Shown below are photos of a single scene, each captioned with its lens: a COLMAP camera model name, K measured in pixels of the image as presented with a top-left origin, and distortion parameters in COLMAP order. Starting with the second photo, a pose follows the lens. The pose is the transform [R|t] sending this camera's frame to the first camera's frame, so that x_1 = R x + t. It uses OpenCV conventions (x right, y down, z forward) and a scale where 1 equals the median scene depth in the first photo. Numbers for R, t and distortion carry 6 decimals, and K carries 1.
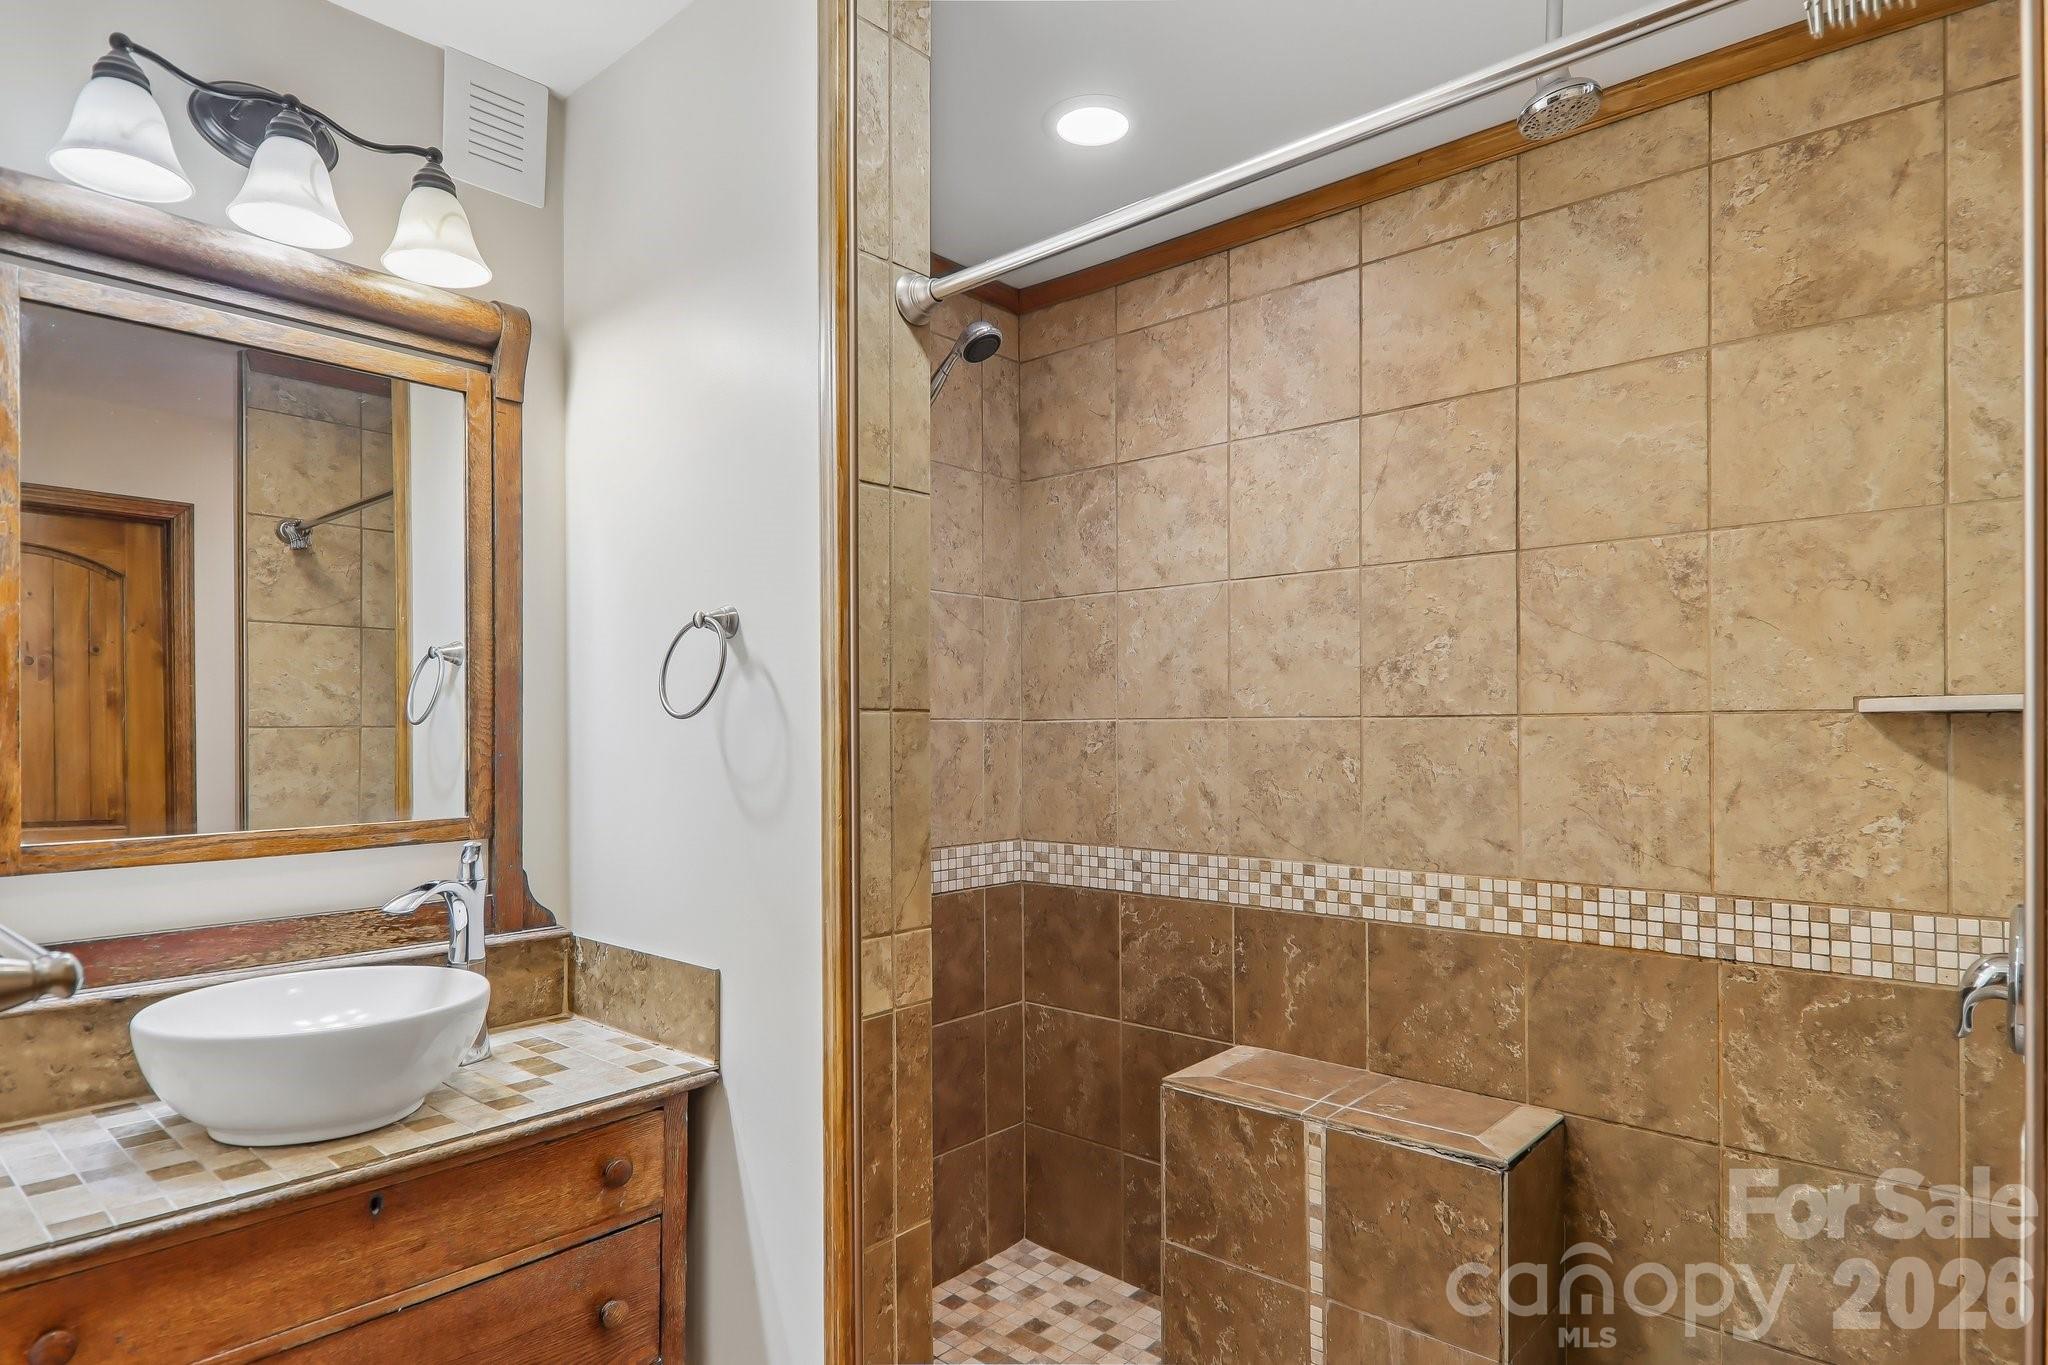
lens RADIAL K [[1147.0, 0, 1061.0], [0, 1147.0, 737.4], [0, 0, 1]] dist [0.022486, -0.000991]
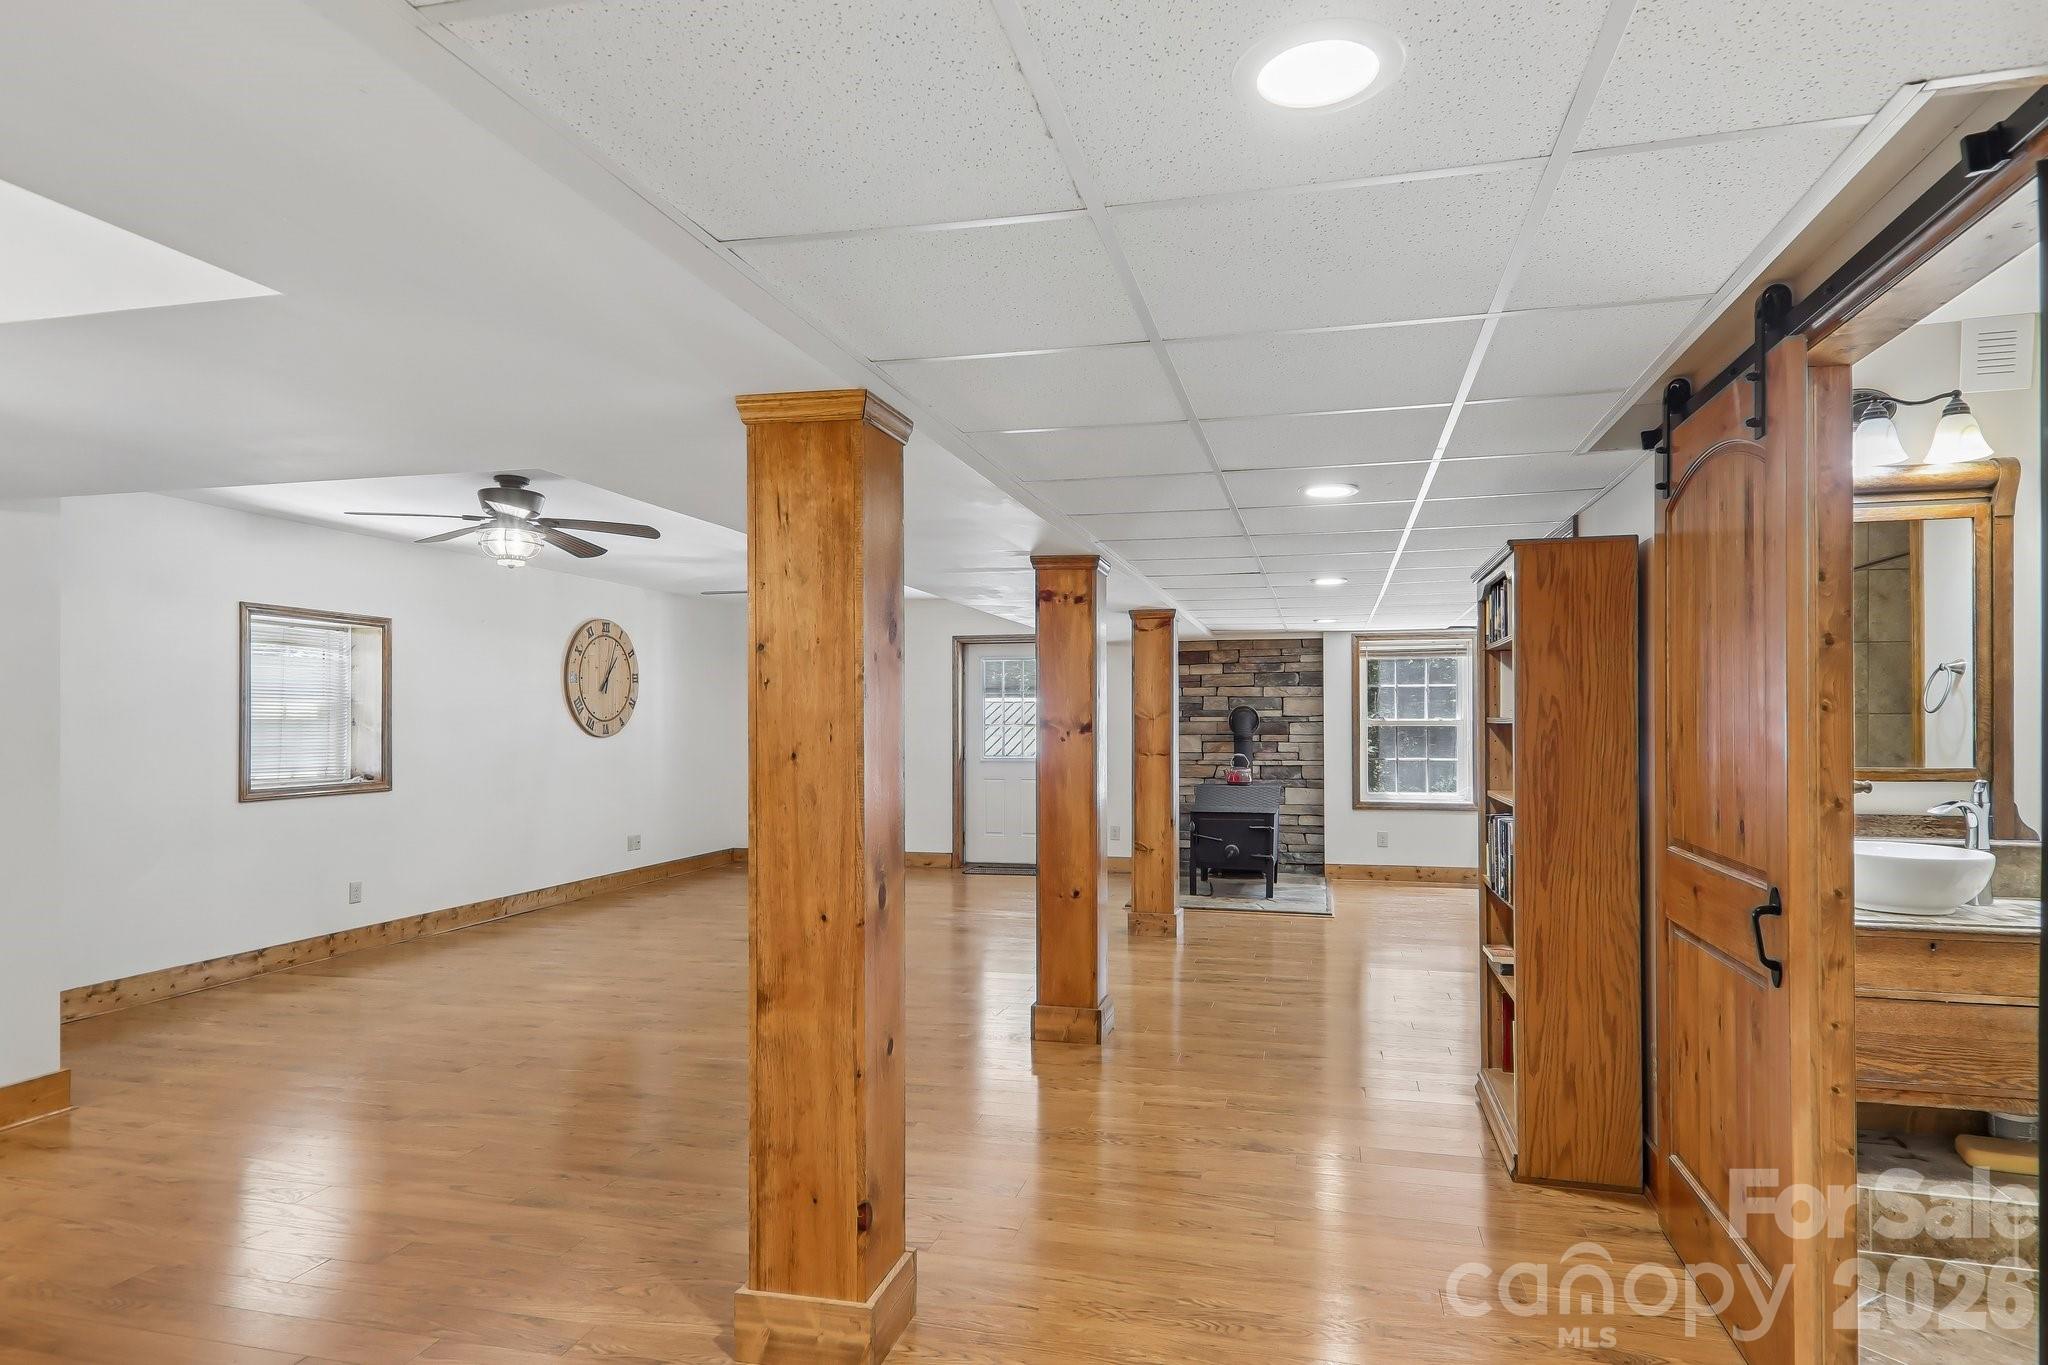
lens RADIAL K [[1166.8, 0, 1024.0], [0, 1166.8, 682.5], [0, 0, 1]] dist [0.011967, -0.001102]
pose [[0.431295, -0.012931, -0.902118, 0.436798], [-0.018188, 0.999569, -0.023023, 0.008674], [0.902028, 0.026338, 0.430874, -0.994023]]
